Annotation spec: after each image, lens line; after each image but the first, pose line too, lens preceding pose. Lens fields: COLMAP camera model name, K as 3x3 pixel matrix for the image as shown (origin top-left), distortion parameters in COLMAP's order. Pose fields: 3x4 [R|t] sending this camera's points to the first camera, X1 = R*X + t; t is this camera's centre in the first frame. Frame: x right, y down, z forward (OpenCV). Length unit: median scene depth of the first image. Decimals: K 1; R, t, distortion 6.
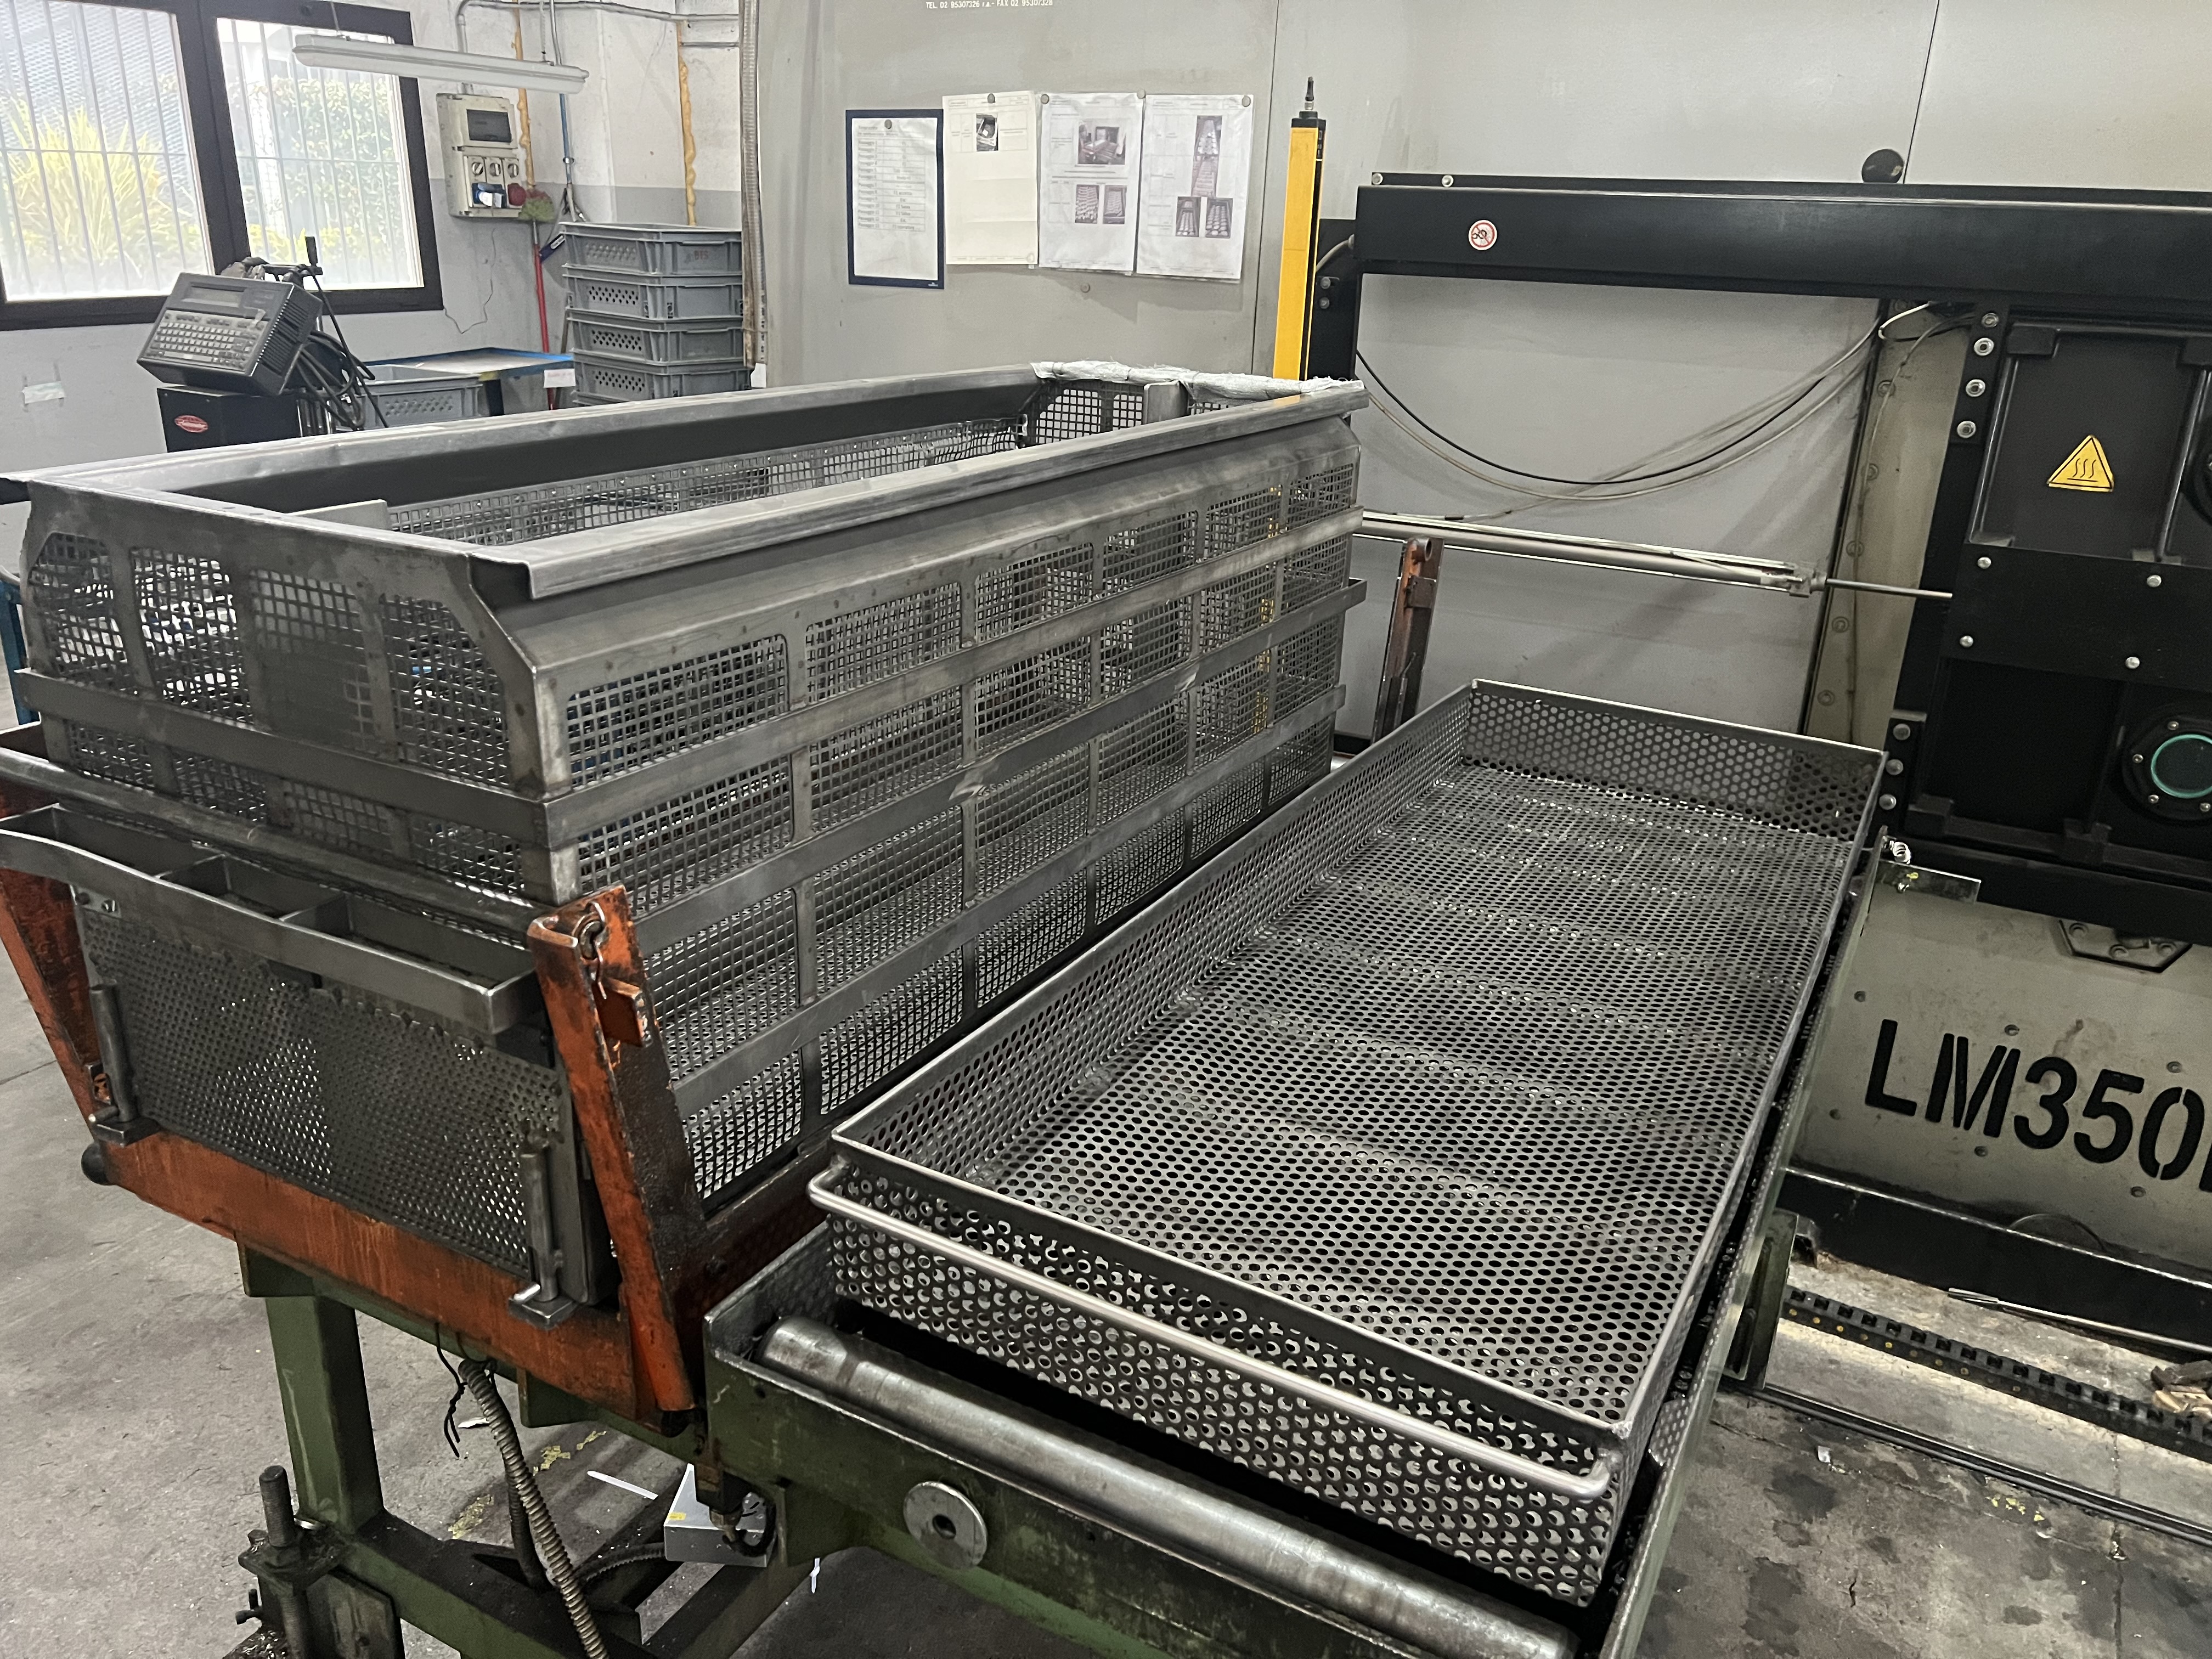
lens RADIAL K [[1666.5, 0, 1128.6], [0, 1666.5, 841.7], [0, 0, 1]] dist [0.054458, -0.060464]
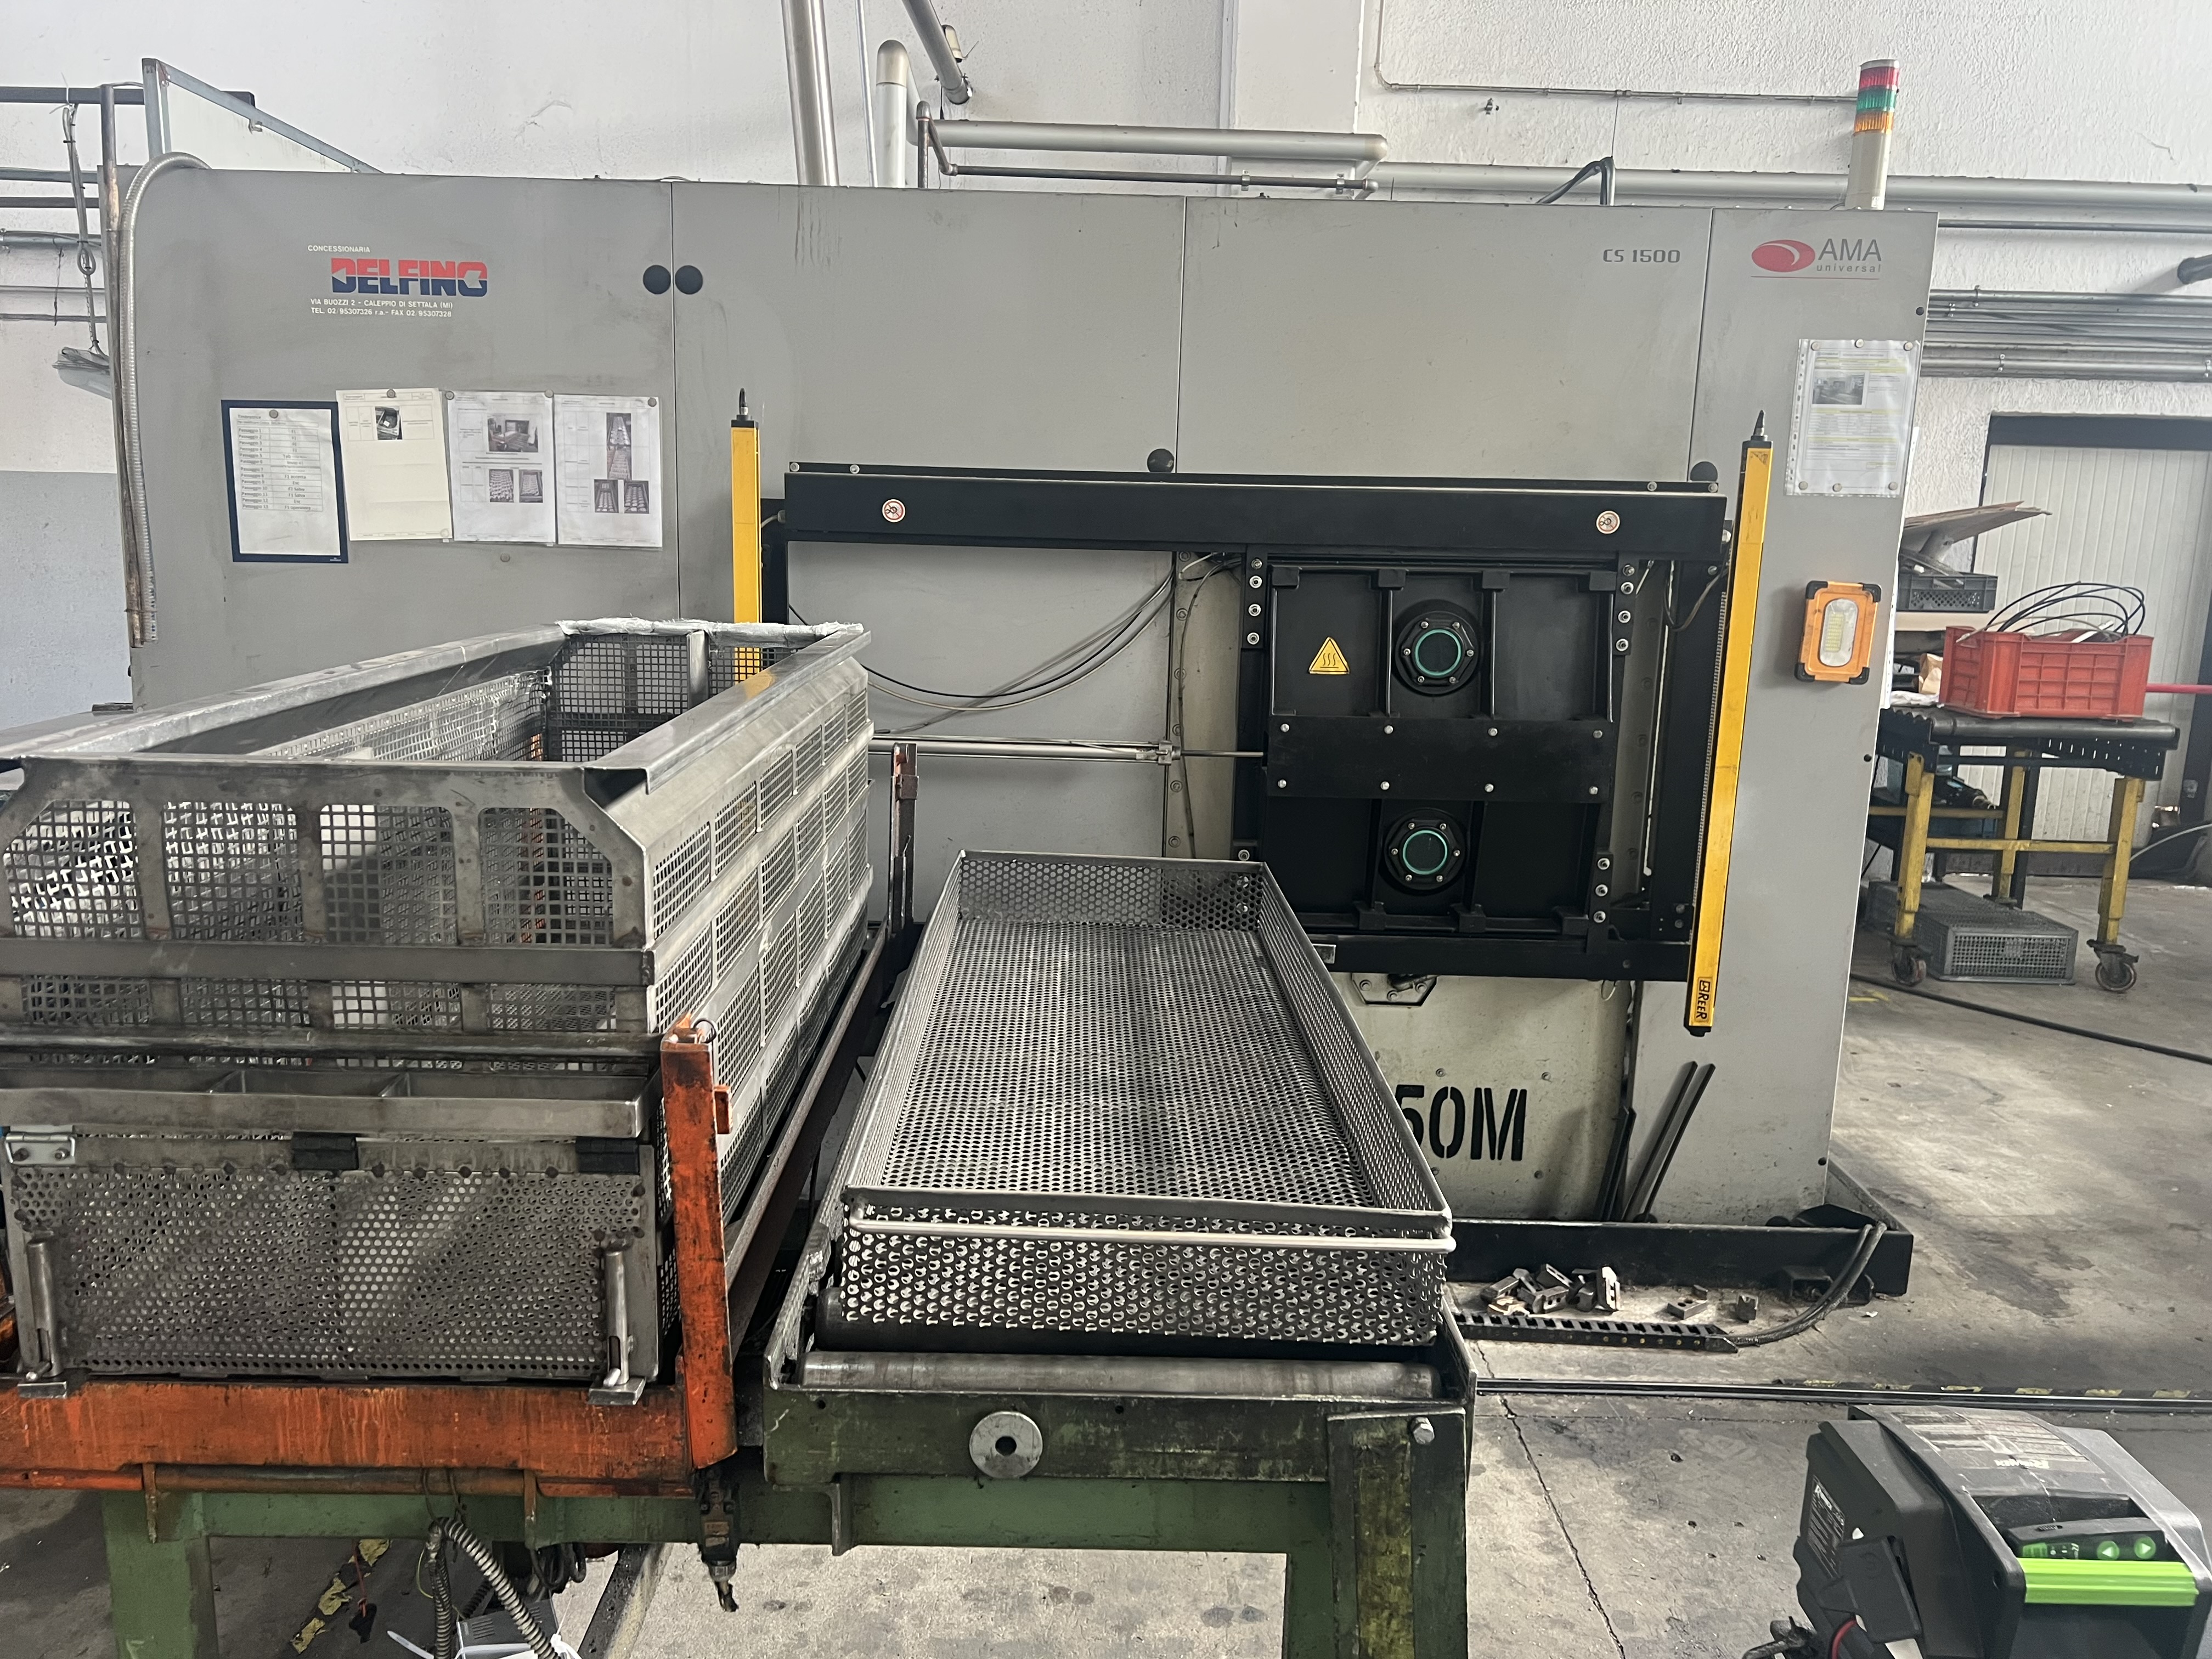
lens RADIAL K [[1667.8, 0, 1104.2], [0, 1667.8, 811.9], [0, 0, 1]] dist [0.054548, -0.070161]
pose [[0.875573, -0.102999, 0.471978, -0.258071], [0.177326, 0.977330, -0.115678, 0.033858], [-0.449363, 0.184978, 0.873988, -0.125223]]
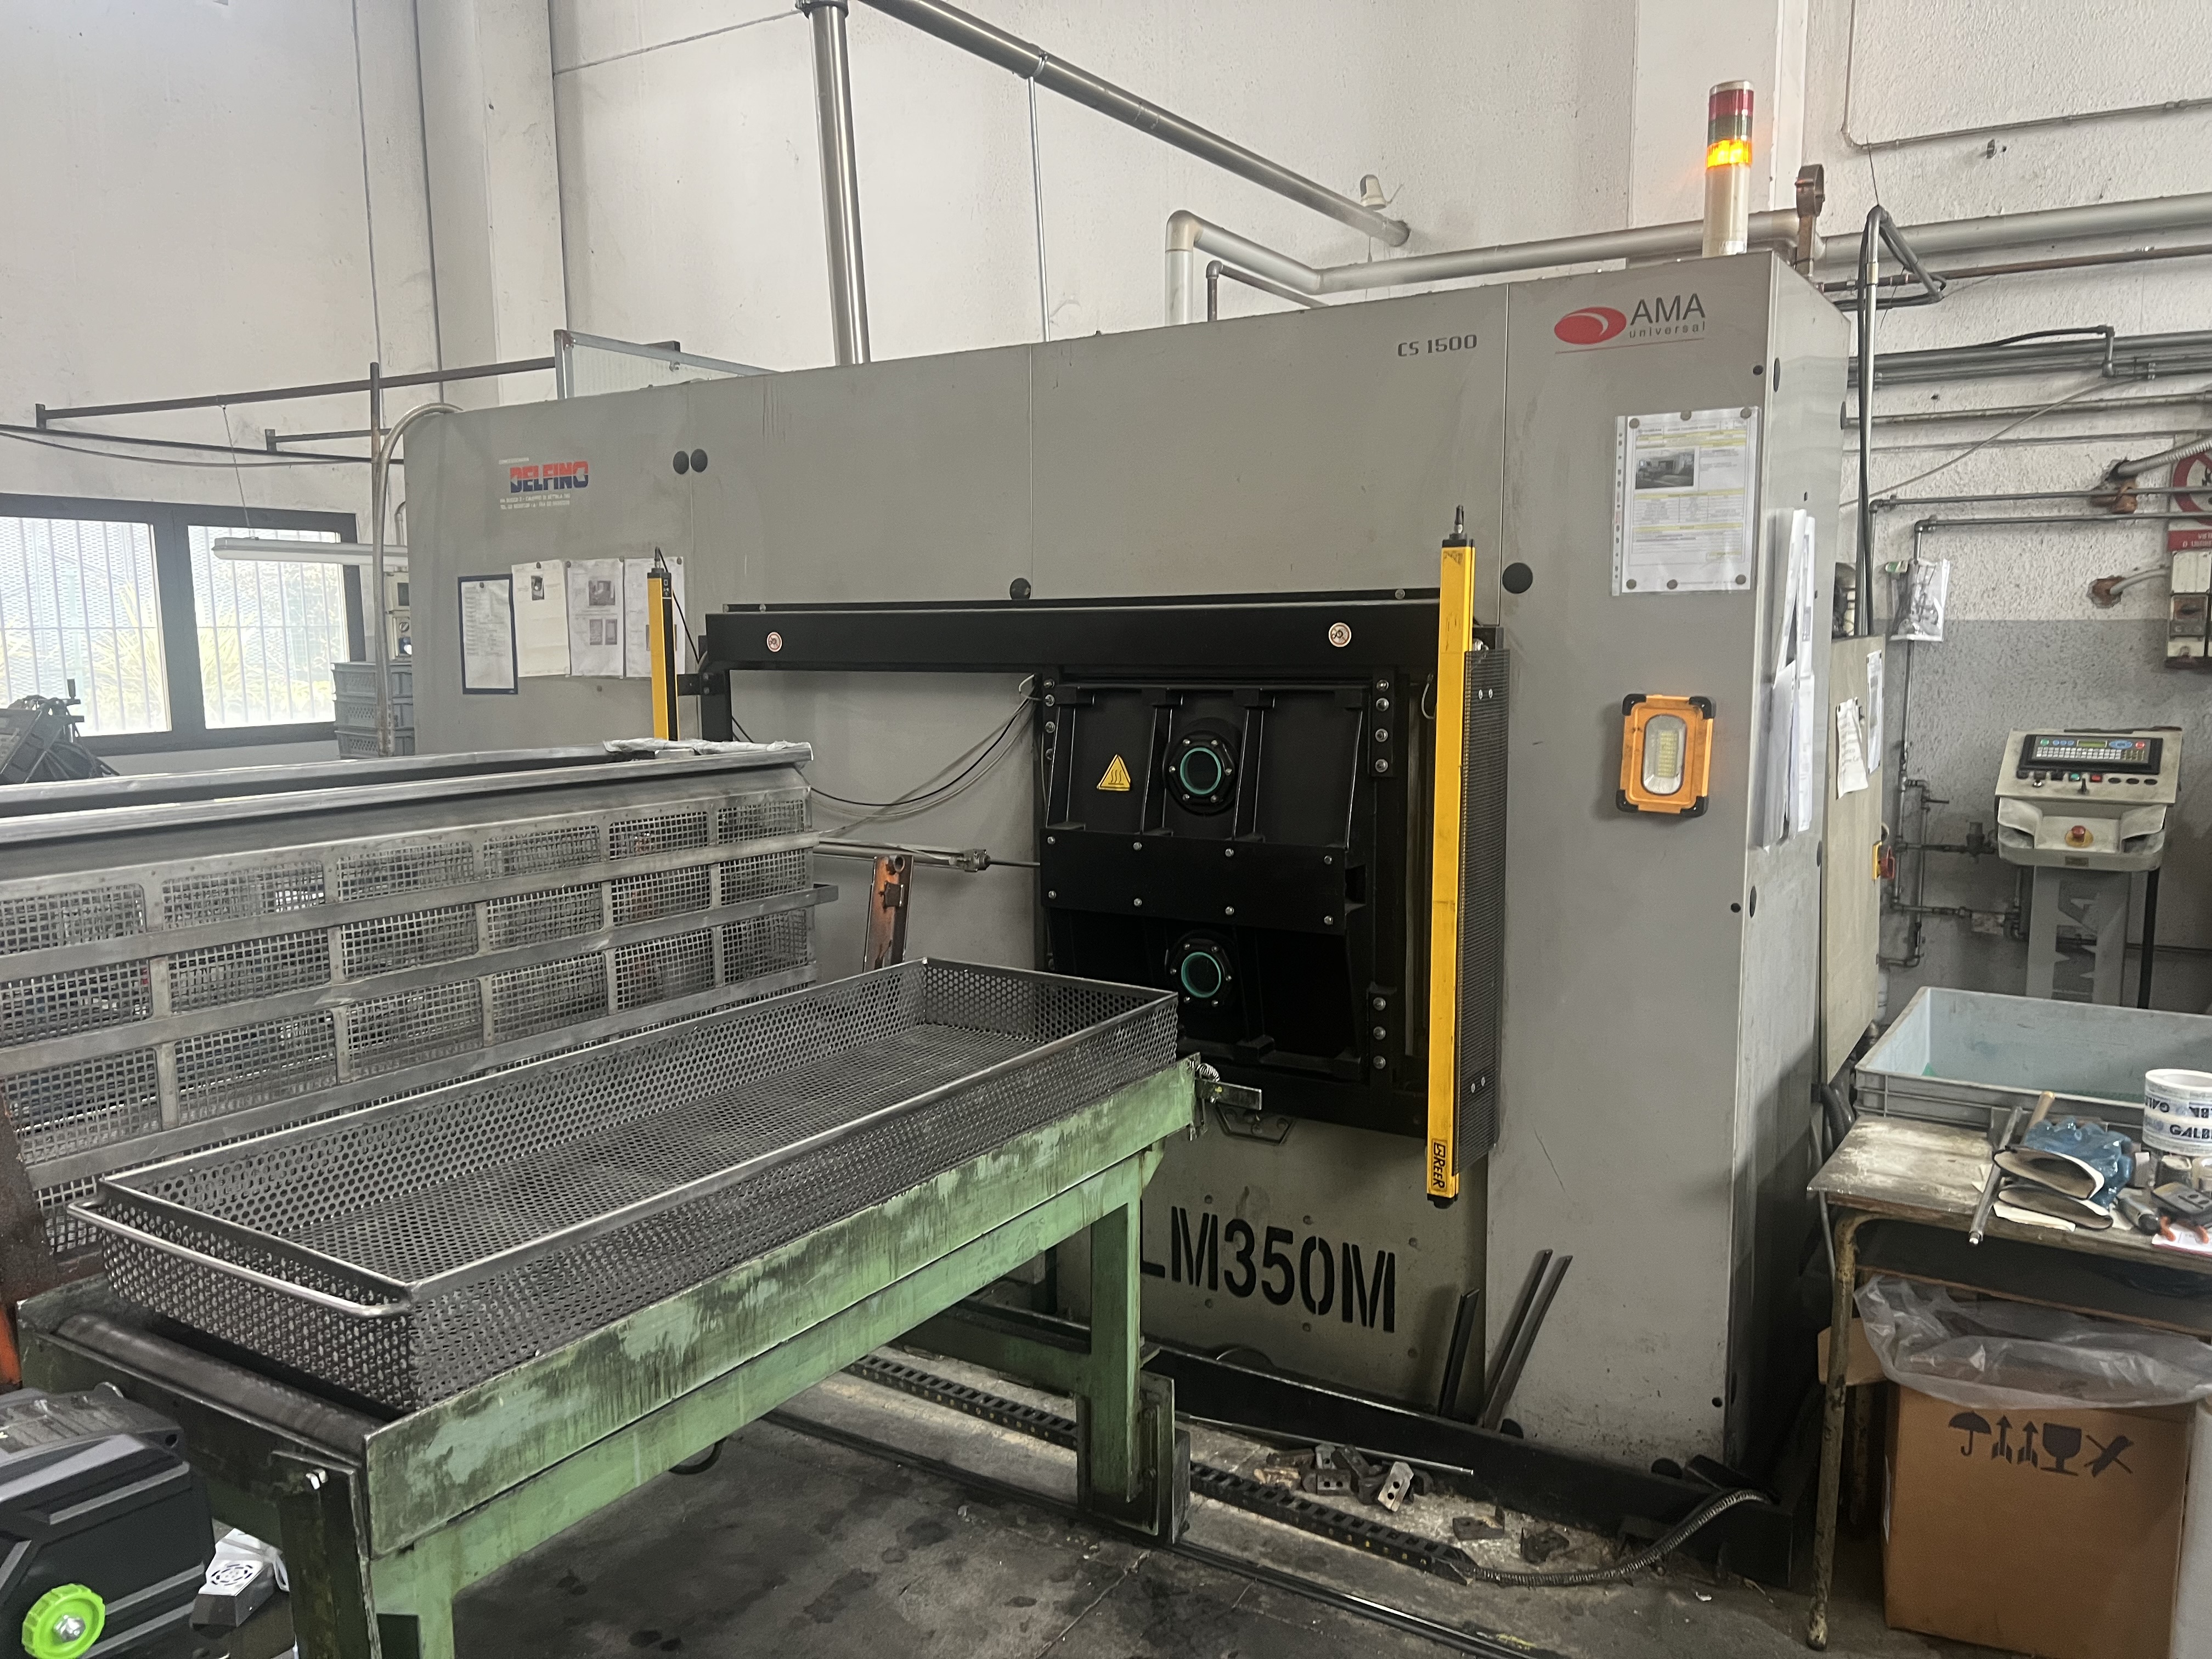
lens RADIAL K [[1671.8, 0, 1108.3], [0, 1671.8, 837.5], [0, 0, 1]] dist [0.060225, -0.078072]
pose [[0.997066, -0.037332, -0.066824, 0.573037], [0.020435, 0.971139, -0.237637, 0.154002], [0.073767, 0.235574, 0.969053, -0.345728]]
